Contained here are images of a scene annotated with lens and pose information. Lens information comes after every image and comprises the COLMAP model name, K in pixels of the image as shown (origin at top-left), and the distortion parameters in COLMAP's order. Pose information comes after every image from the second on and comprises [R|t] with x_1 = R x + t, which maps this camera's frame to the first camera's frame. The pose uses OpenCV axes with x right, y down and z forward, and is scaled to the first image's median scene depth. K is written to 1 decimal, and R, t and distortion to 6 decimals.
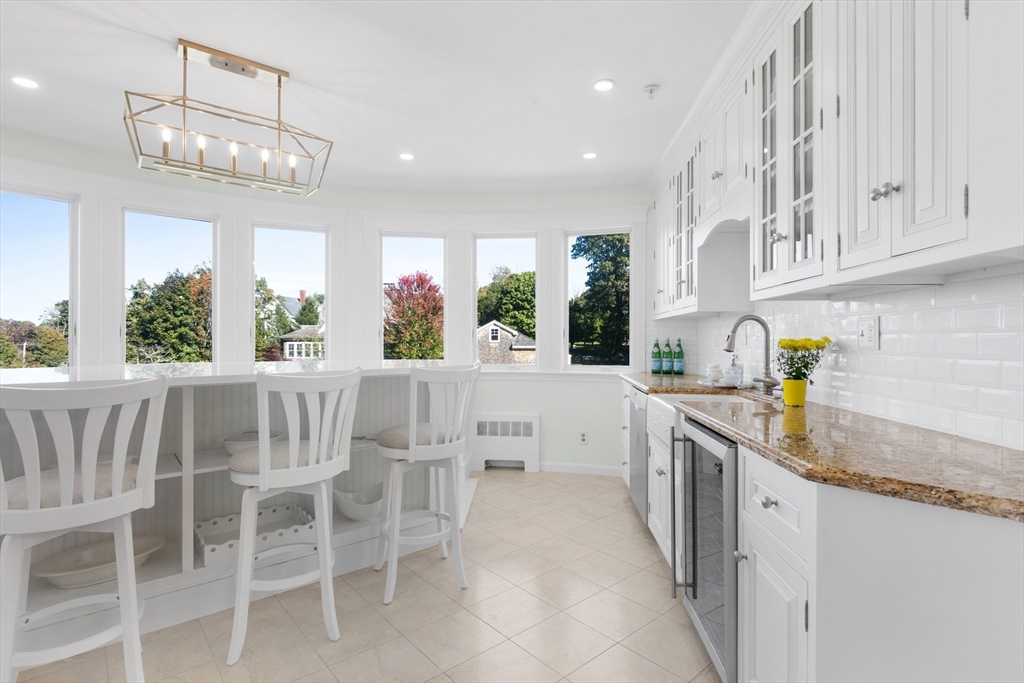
lens RADIAL K [[495.3, 0, 508.3], [0, 495.3, 337.5], [0, 0, 1]] dist [-0.002978, 0.001185]
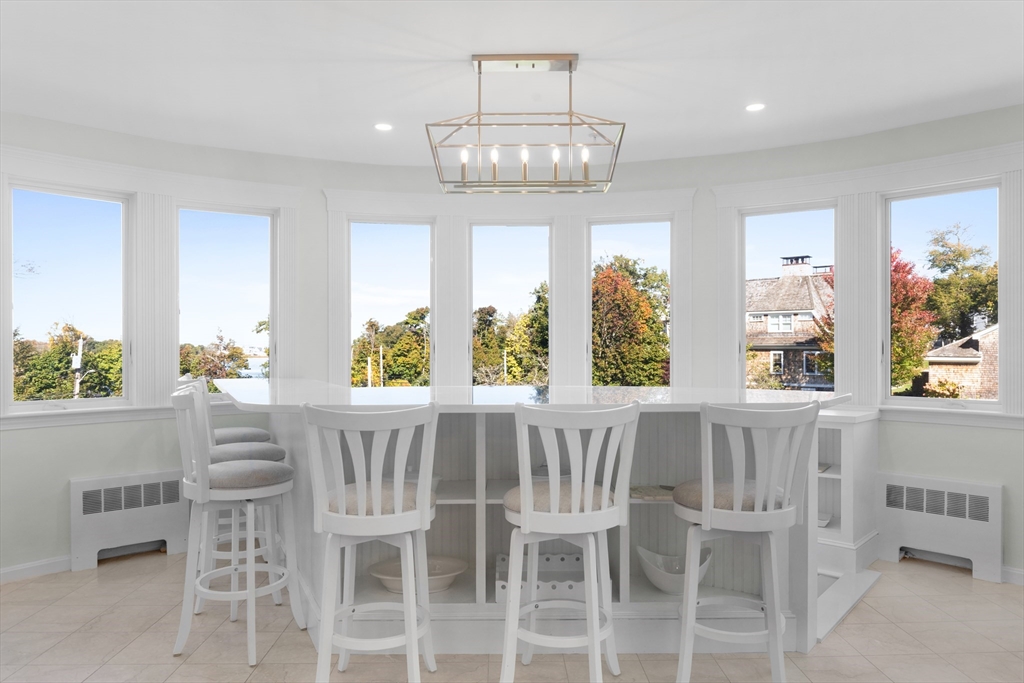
lens RADIAL K [[673.8, 0, 514.8], [0, 673.8, 344.7], [0, 0, 1]] dist [-0.002143, -0.001650]
pose [[0.776849, -0.005268, -0.629665, 0.226299], [0.005630, 0.999983, -0.001419, -0.029850], [0.629662, -0.002443, 0.776866, 0.017428]]
